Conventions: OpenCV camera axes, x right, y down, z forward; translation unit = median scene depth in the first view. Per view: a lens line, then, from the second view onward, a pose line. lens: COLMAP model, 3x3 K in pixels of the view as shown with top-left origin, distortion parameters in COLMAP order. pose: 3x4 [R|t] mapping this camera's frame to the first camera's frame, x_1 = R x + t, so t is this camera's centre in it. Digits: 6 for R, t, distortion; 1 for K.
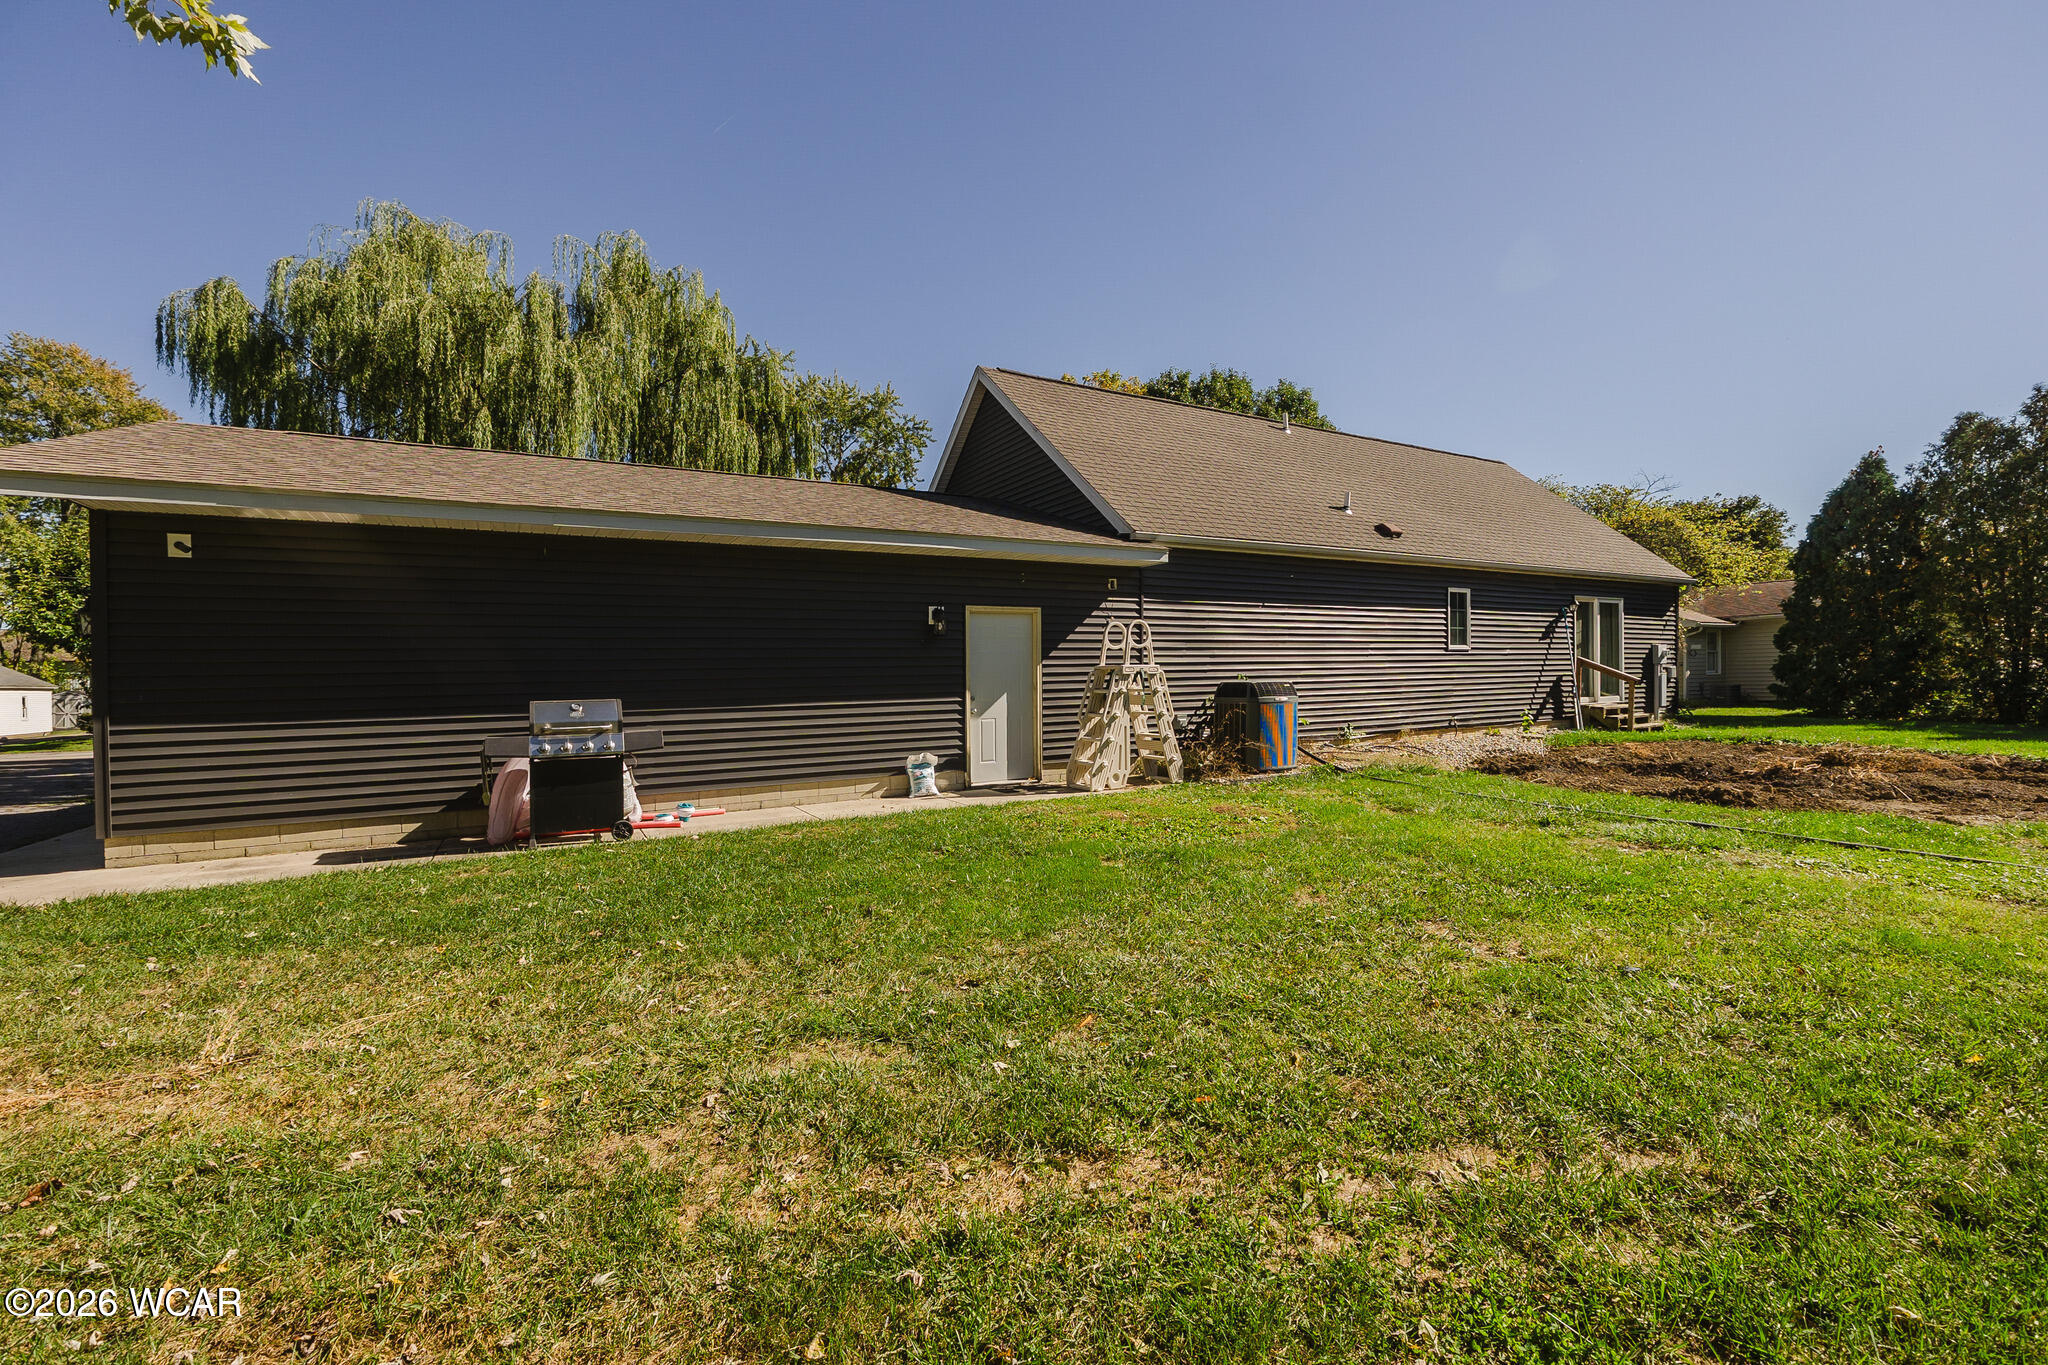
lens RADIAL K [[850.4, 0, 1033.2], [0, 850.4, 671.6], [0, 0, 1]] dist [0.000135, -0.000043]
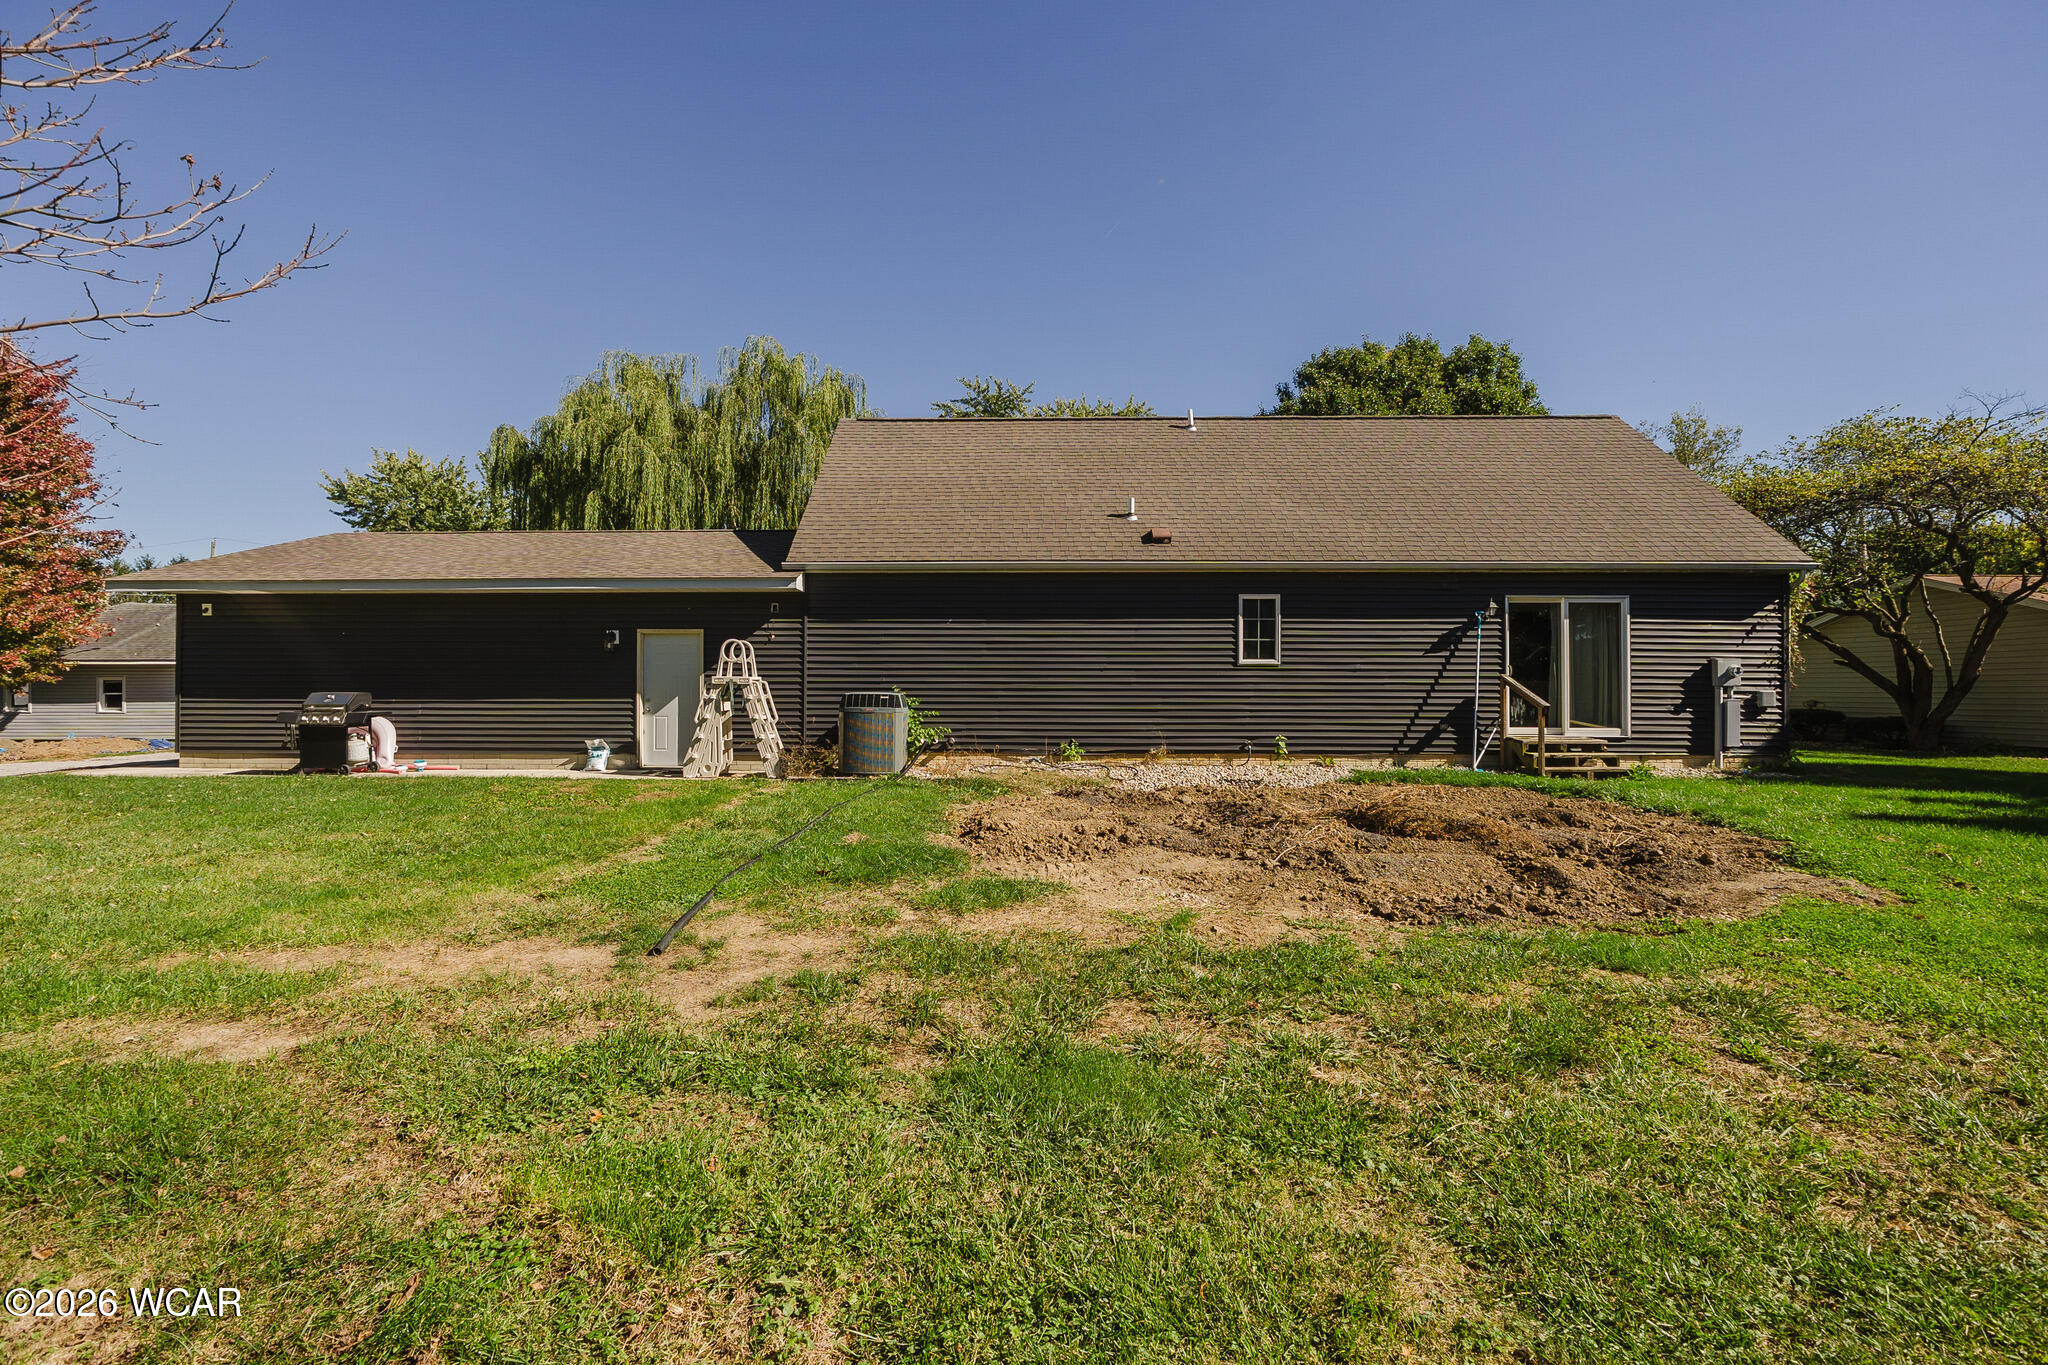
lens RADIAL K [[850.4, 0, 1033.2], [0, 850.4, 671.6], [0, 0, 1]] dist [0.000135, -0.000043]
pose [[0.856326, 0.010059, -0.516338, 1.022948], [-0.016009, 0.999847, -0.007071, -0.011379], [0.516188, 0.014321, 0.856356, 0.173949]]
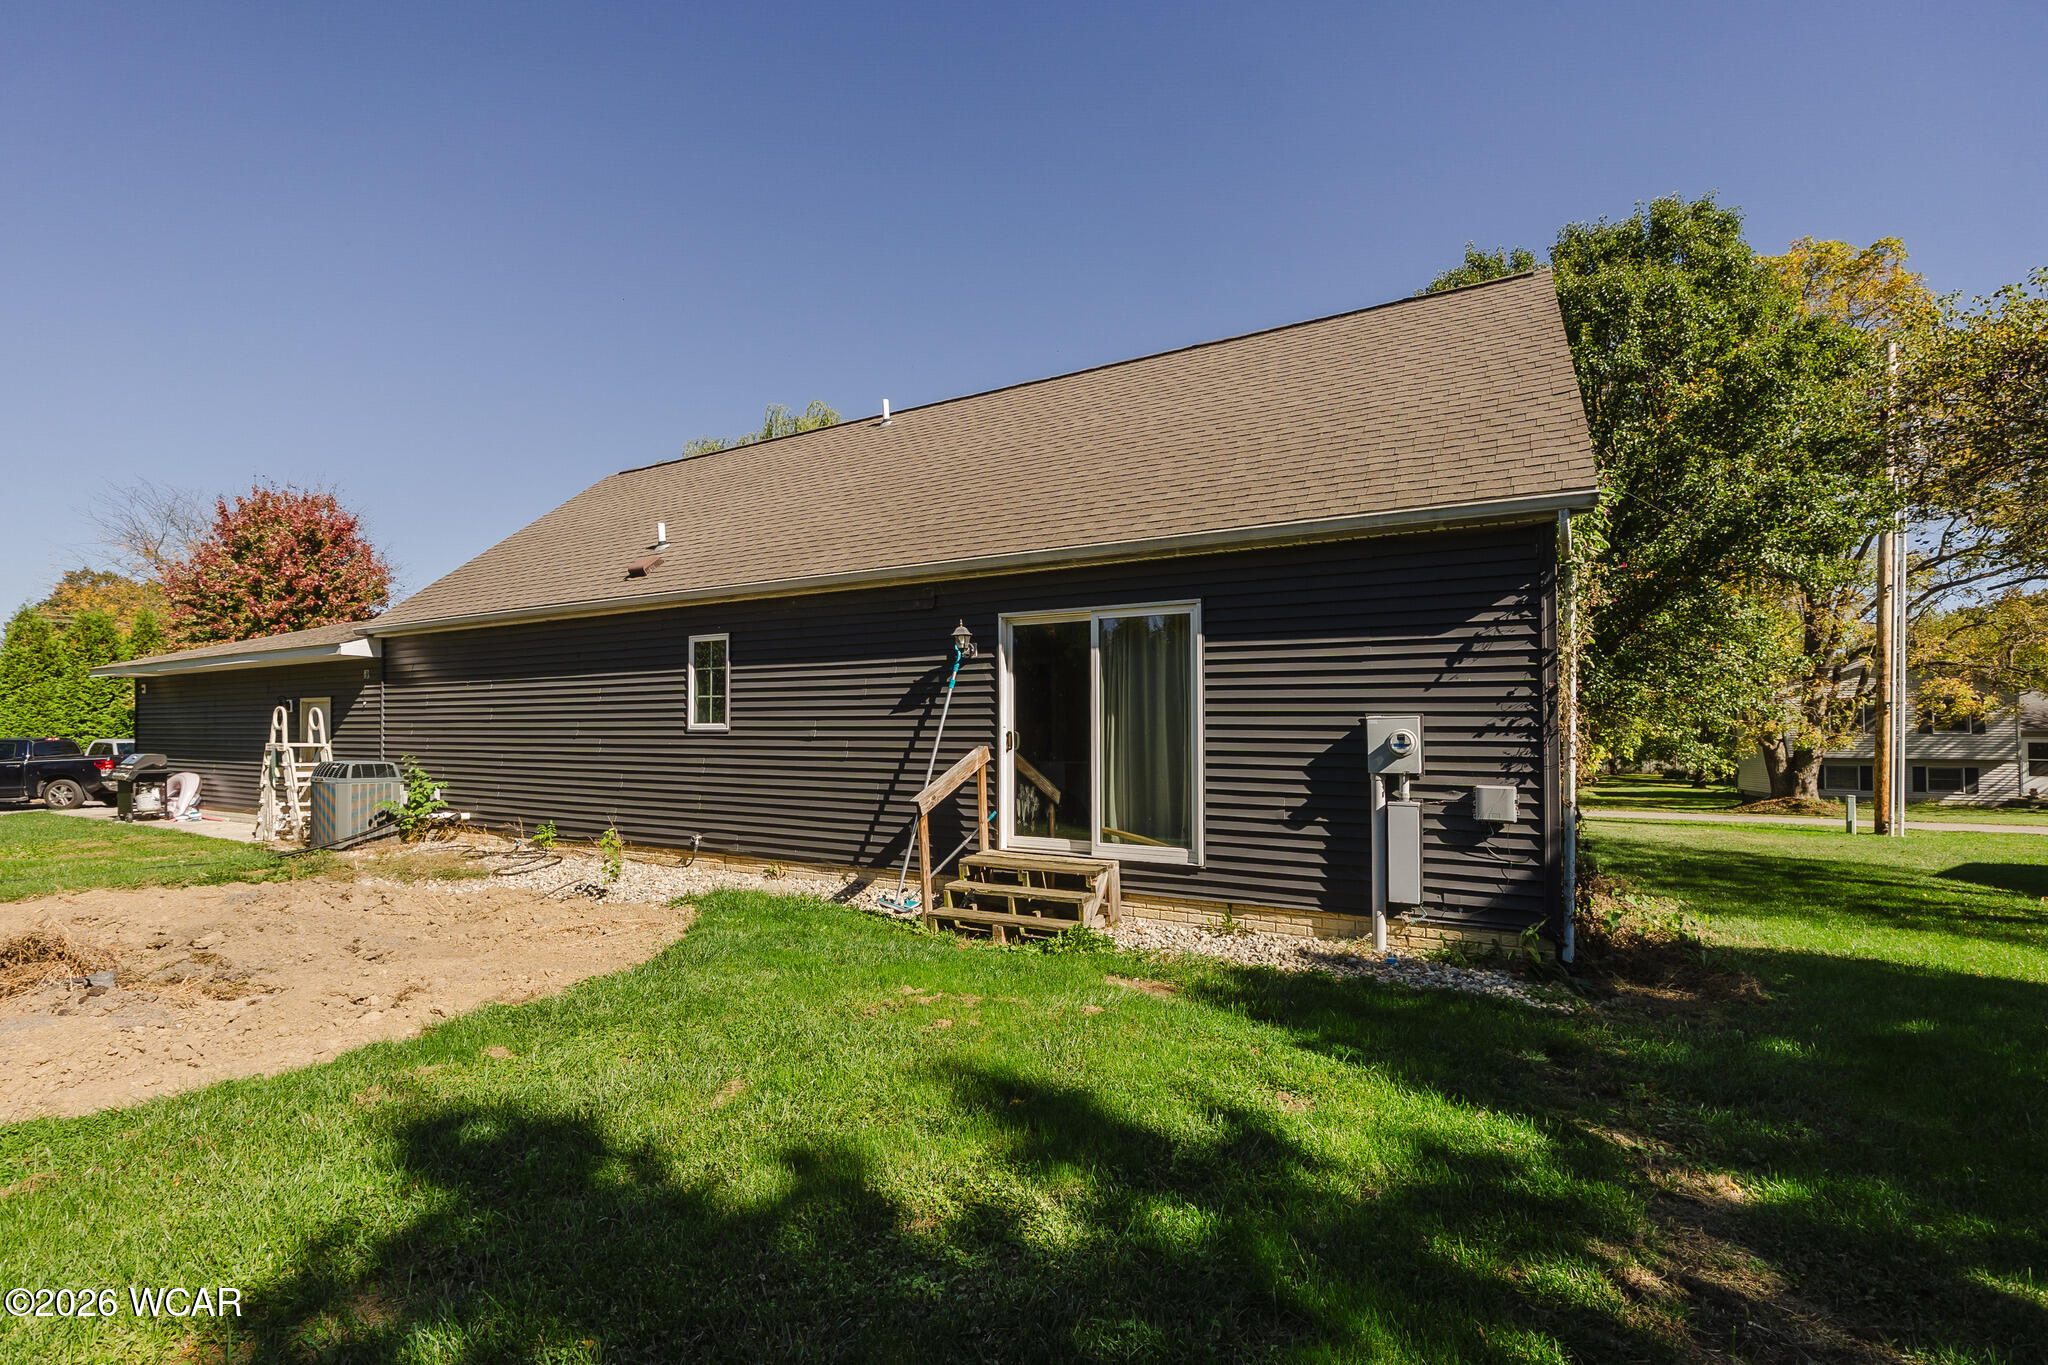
lens RADIAL K [[869.7, 0, 1018.0], [0, 869.7, 729.3], [0, 0, 1]] dist [-0.000152, -0.000038]
pose [[0.505886, 0.001785, -0.862598, 1.607105], [-0.020758, 0.999733, -0.010106, -0.033363], [0.862350, 0.023018, 0.505788, 1.178186]]
